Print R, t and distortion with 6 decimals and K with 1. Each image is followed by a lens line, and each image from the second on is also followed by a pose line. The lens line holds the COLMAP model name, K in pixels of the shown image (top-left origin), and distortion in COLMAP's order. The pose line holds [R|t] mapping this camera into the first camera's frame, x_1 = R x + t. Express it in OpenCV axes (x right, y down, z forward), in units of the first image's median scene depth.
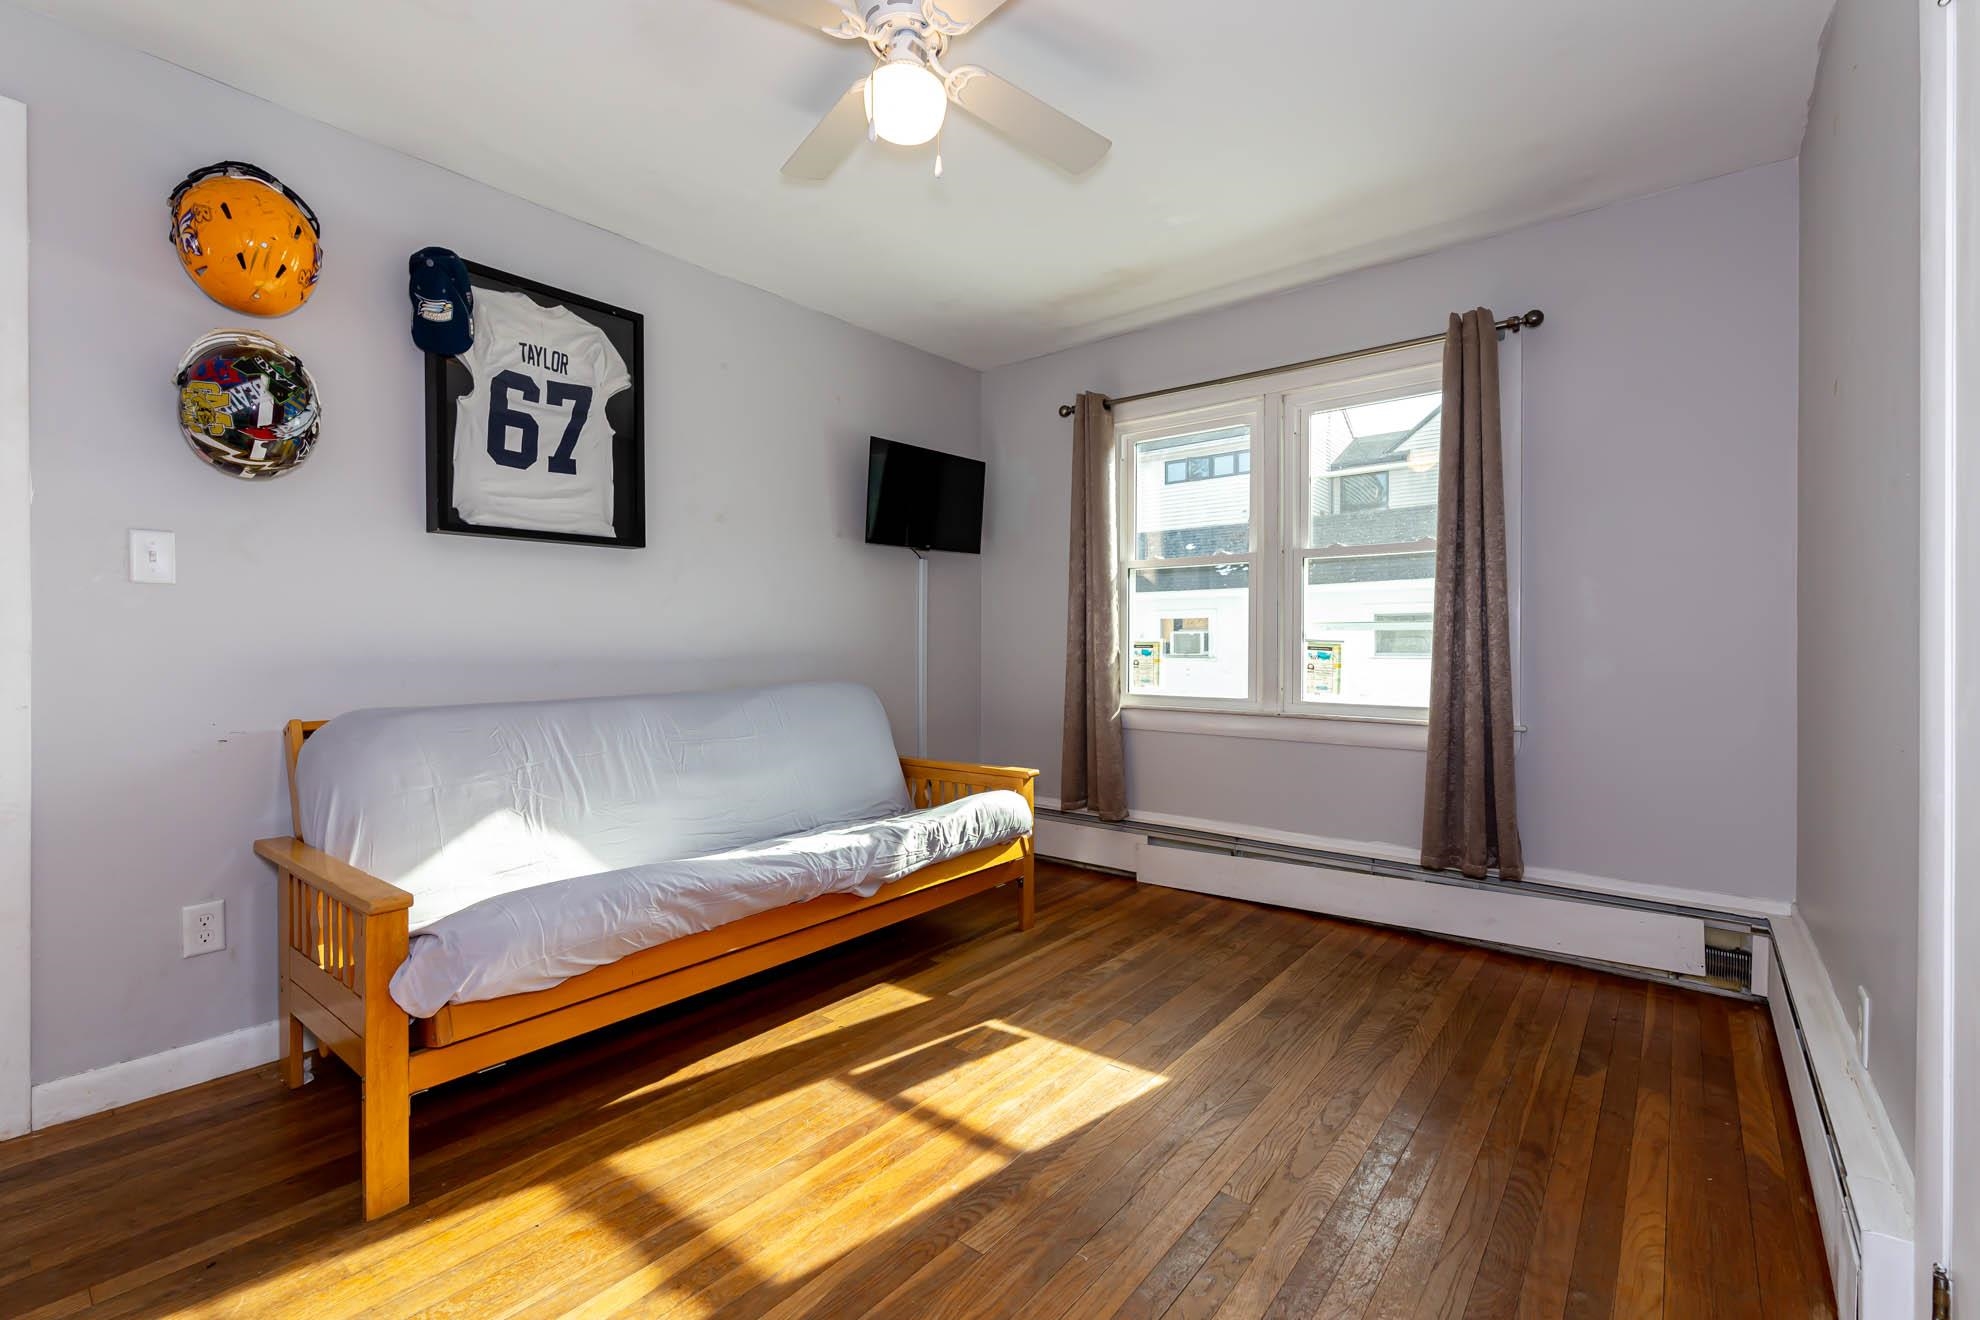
lens RADIAL K [[844.5, 0, 978.7], [0, 844.5, 641.6], [0, 0, 1]] dist [0.000938, -0.000084]
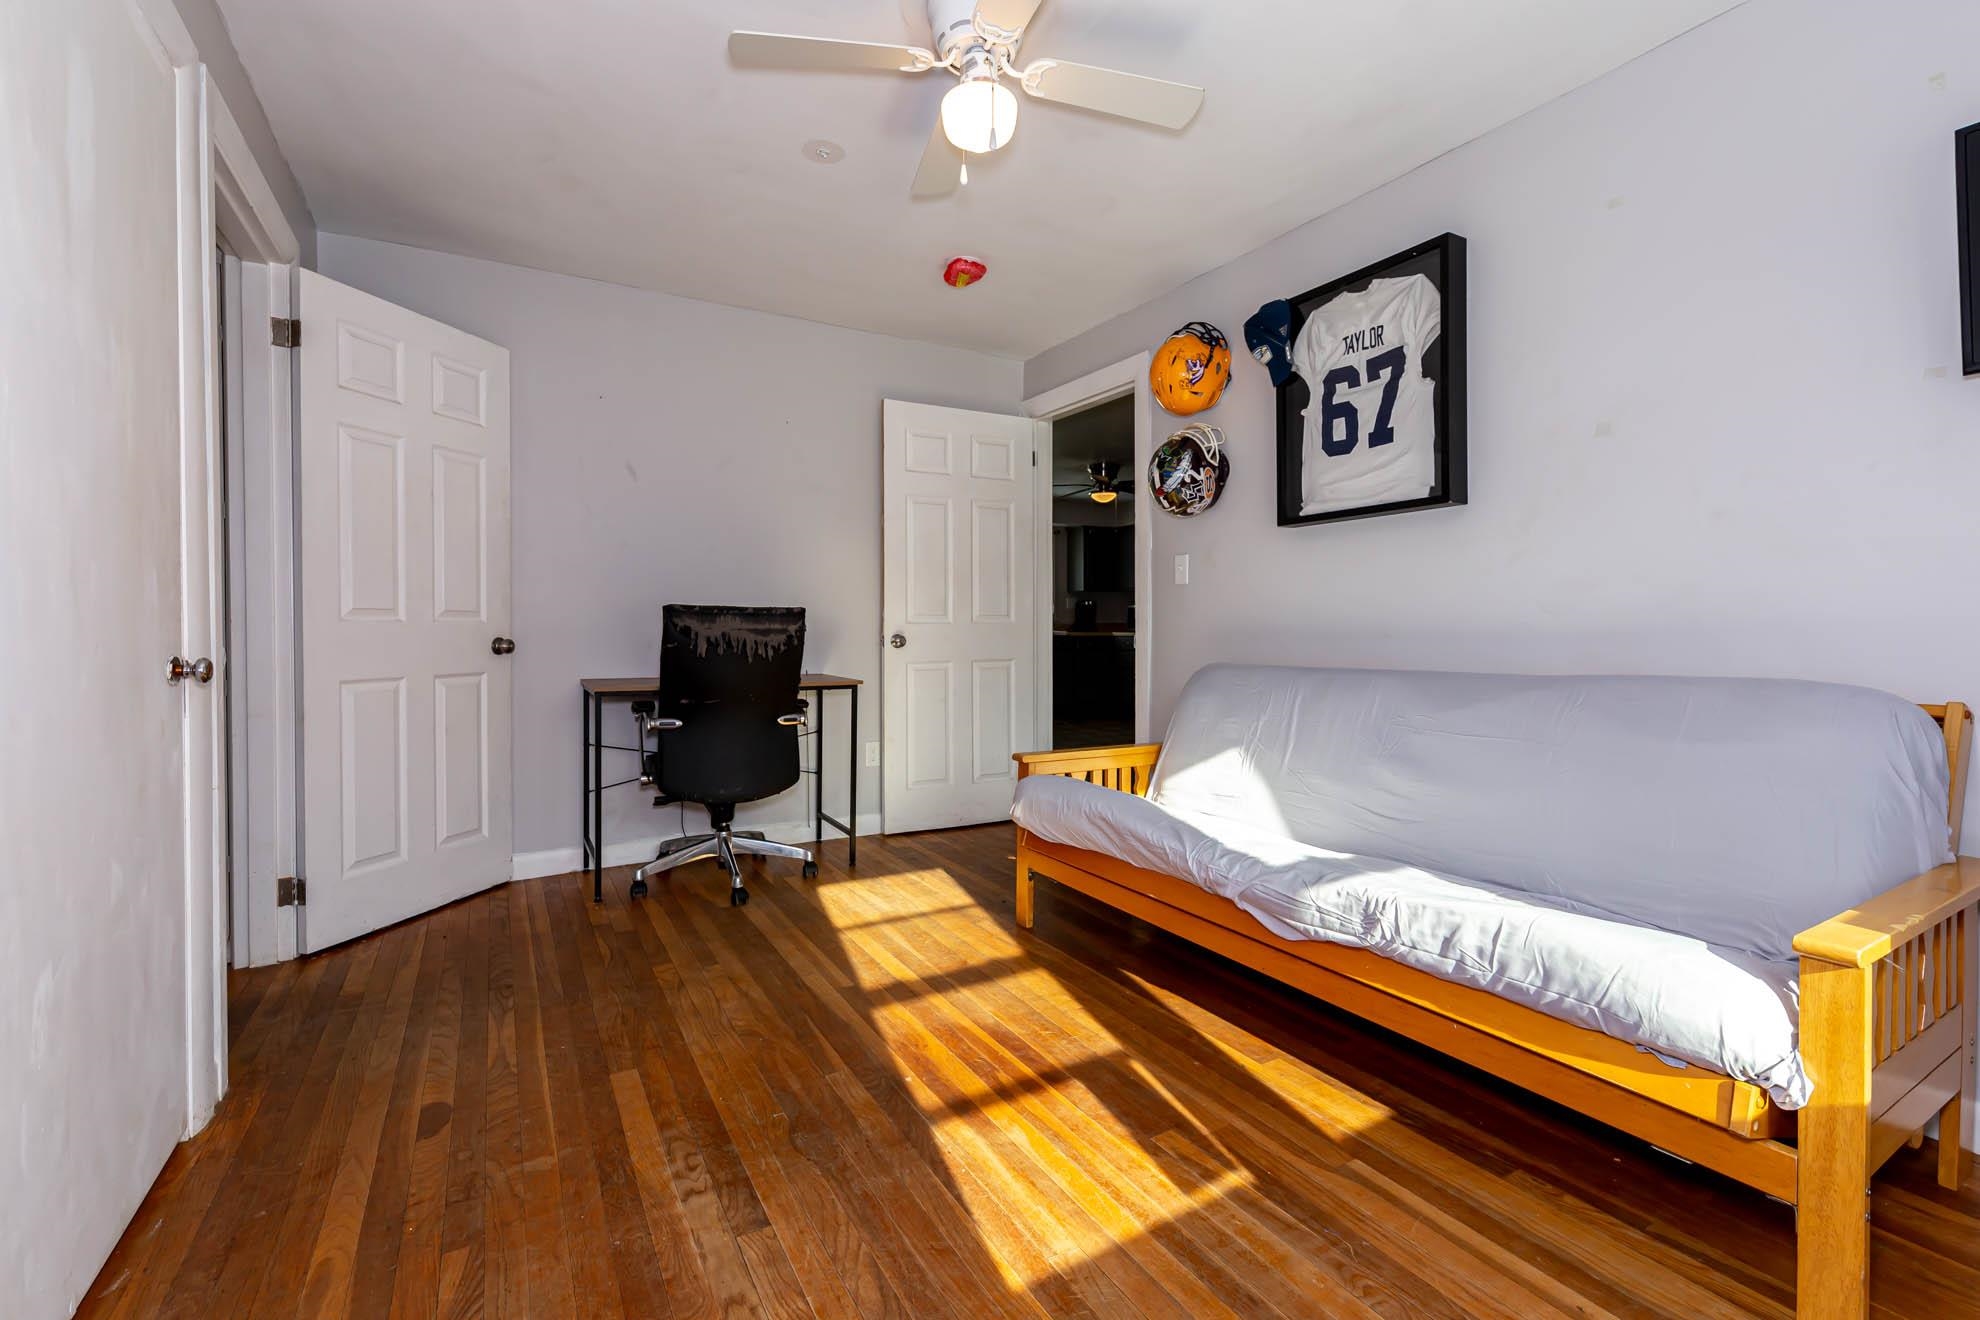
lens RADIAL K [[844.5, 0, 978.7], [0, 844.5, 641.6], [0, 0, 1]] dist [0.000938, -0.000084]
pose [[-0.341341, 0.013616, -0.939841, 0.708909], [-0.000374, 0.999893, 0.014622, 0.021507], [0.939940, 0.005343, -0.341299, 1.033376]]
